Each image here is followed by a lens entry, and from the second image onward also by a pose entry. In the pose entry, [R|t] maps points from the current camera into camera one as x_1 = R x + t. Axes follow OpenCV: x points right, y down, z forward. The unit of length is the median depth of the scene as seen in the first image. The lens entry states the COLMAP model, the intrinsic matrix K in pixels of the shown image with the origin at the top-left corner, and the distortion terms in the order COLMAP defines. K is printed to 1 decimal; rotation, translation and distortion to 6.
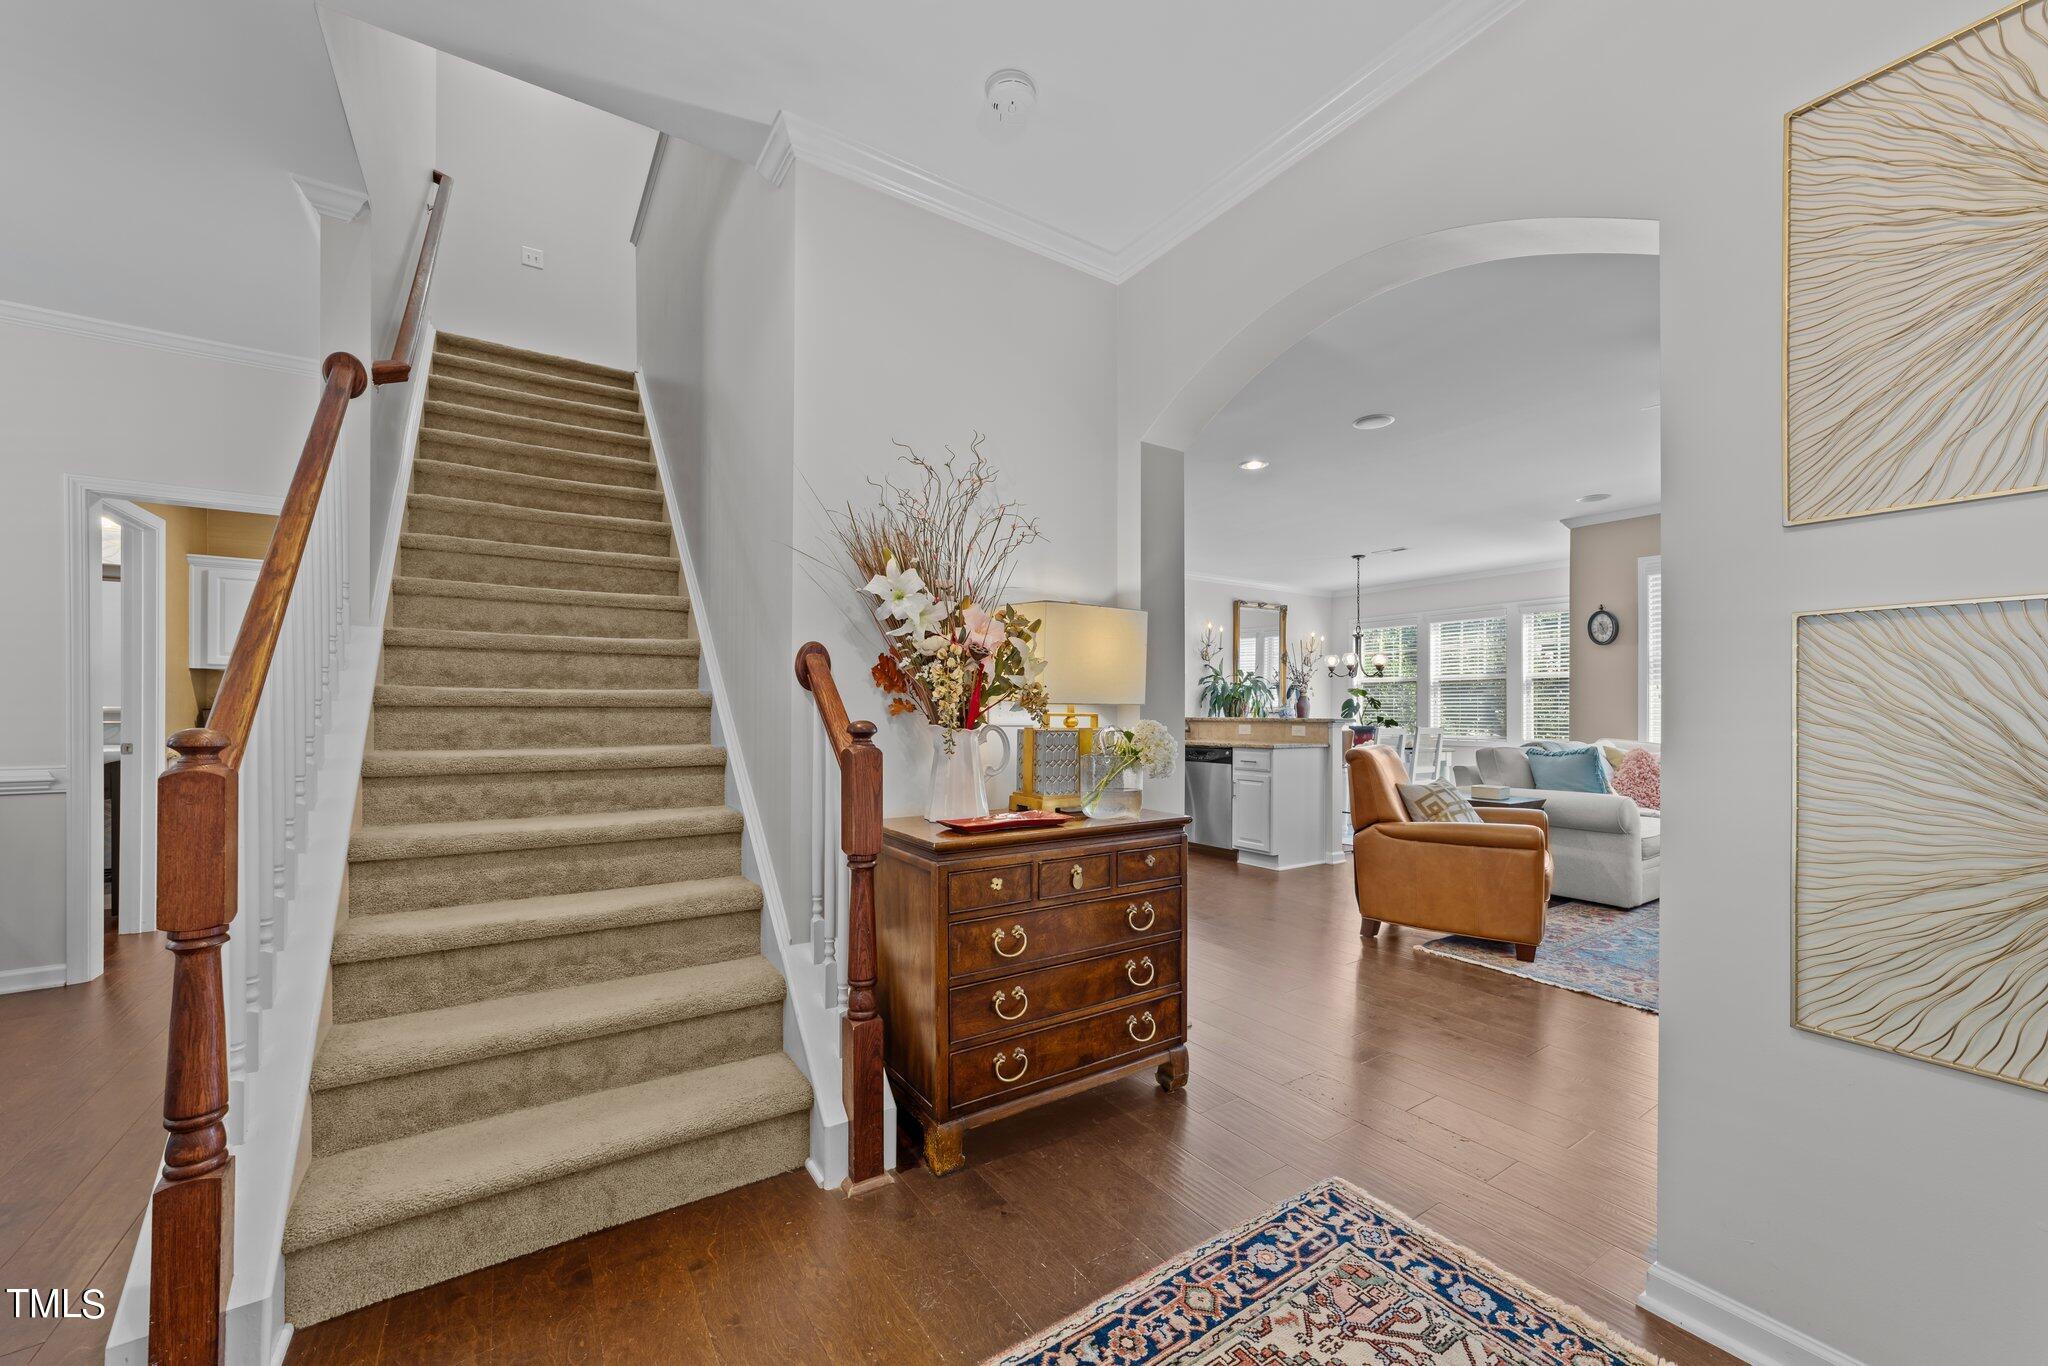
lens RADIAL K [[784.2, 0, 1020.1], [0, 784.2, 708.2], [0, 0, 1]] dist [-0.000620, 0.000018]
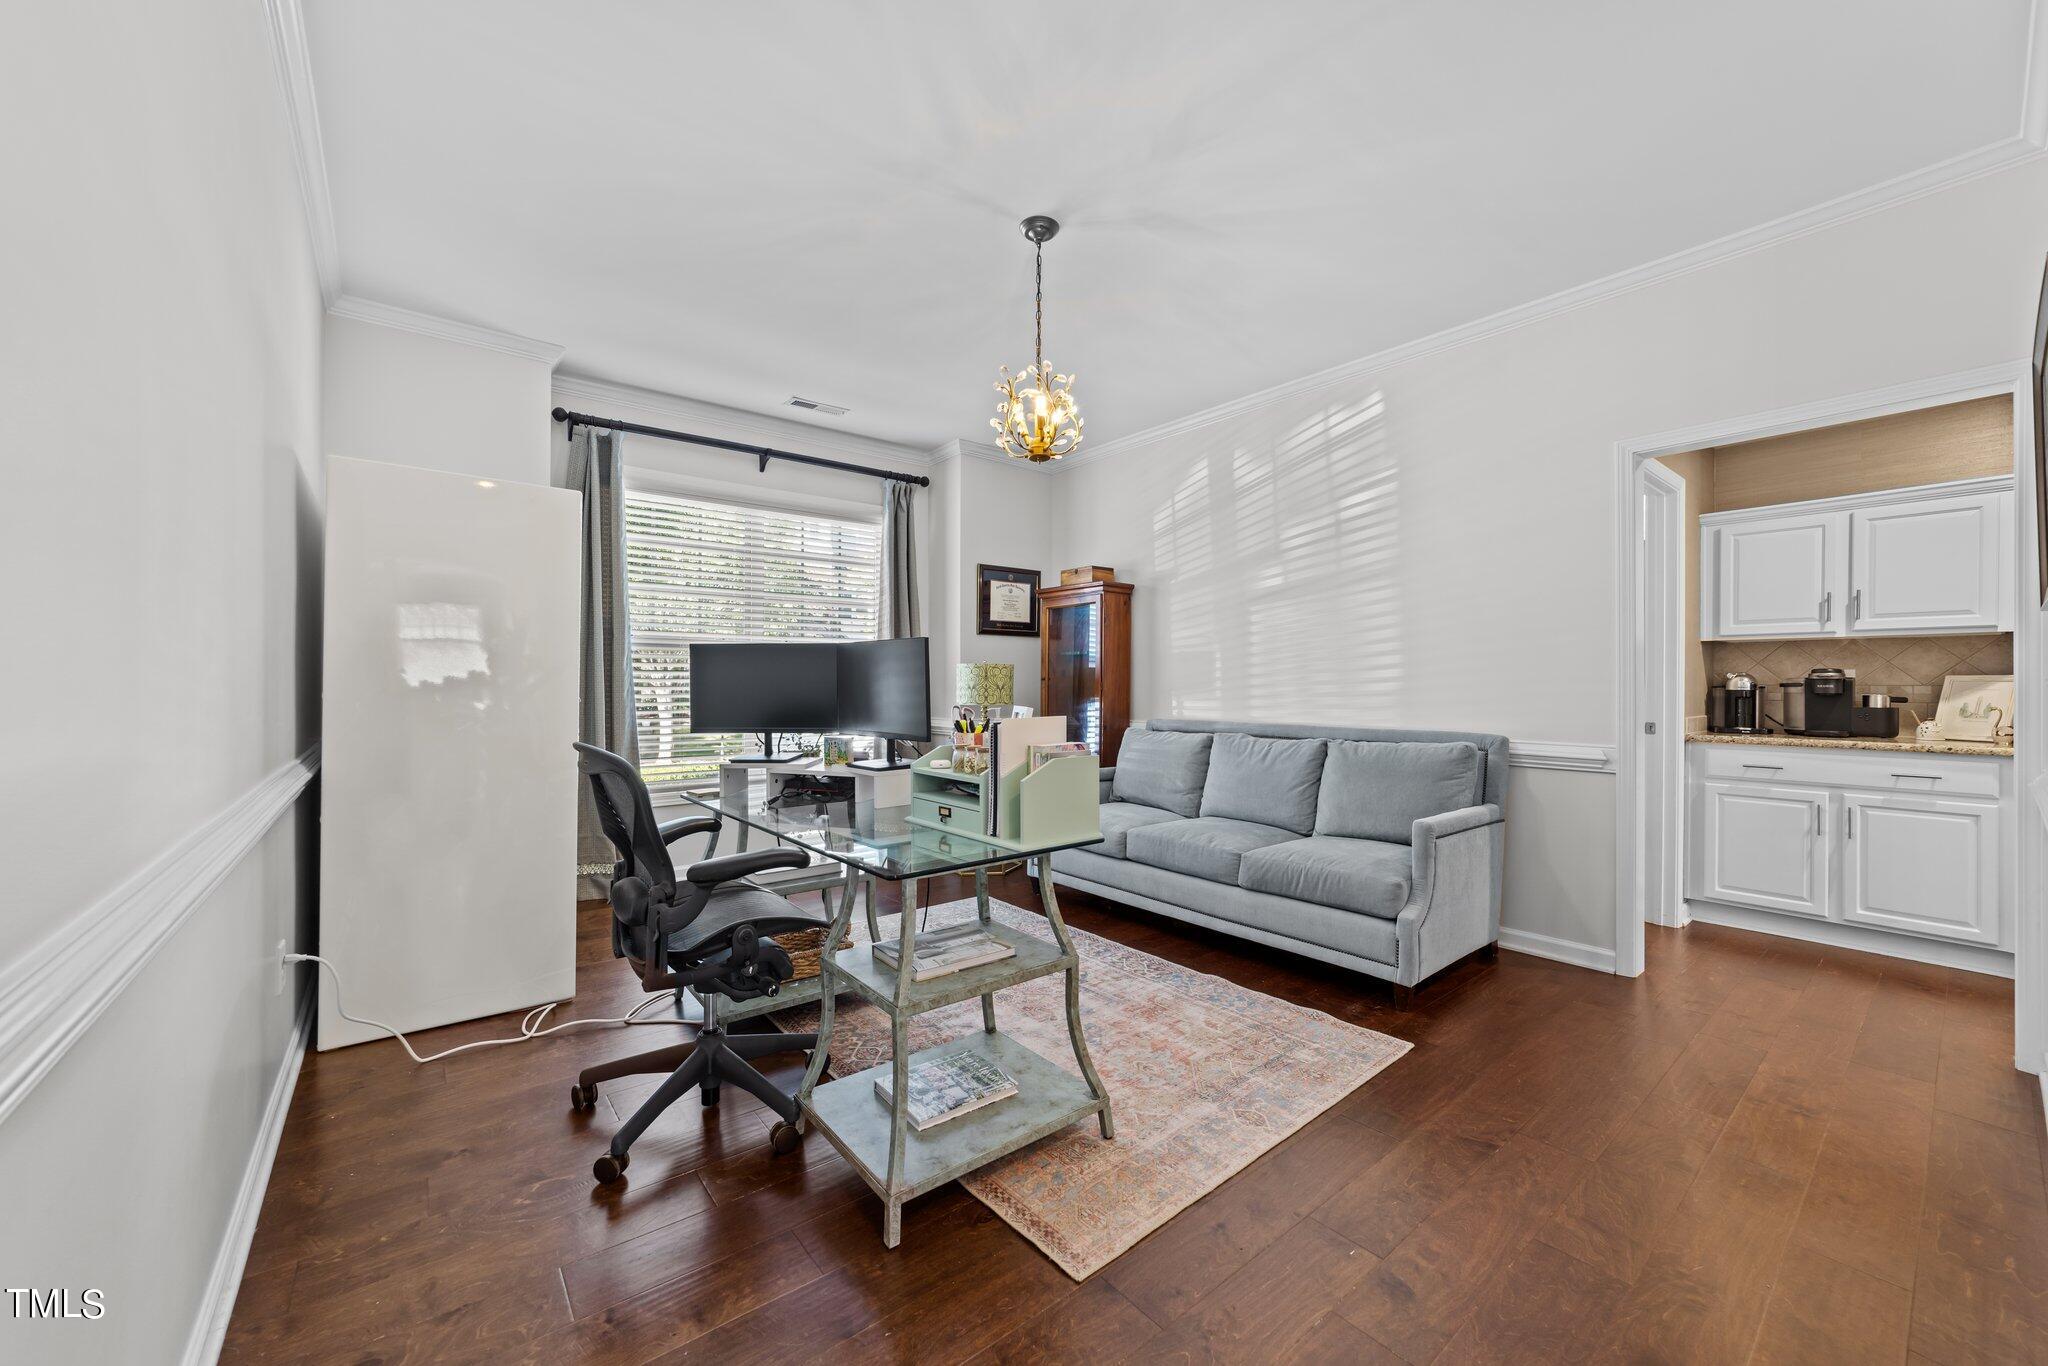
lens RADIAL K [[774.3, 0, 1024.0], [0, 774.3, 683.0], [0, 0, 1]] dist [0.001771, 0.000432]
pose [[0.095604, -0.005381, -0.995405, -0.235432], [0.001590, 0.999985, -0.005253, 0.000611], [0.995418, -0.001081, 0.095611, 0.131367]]
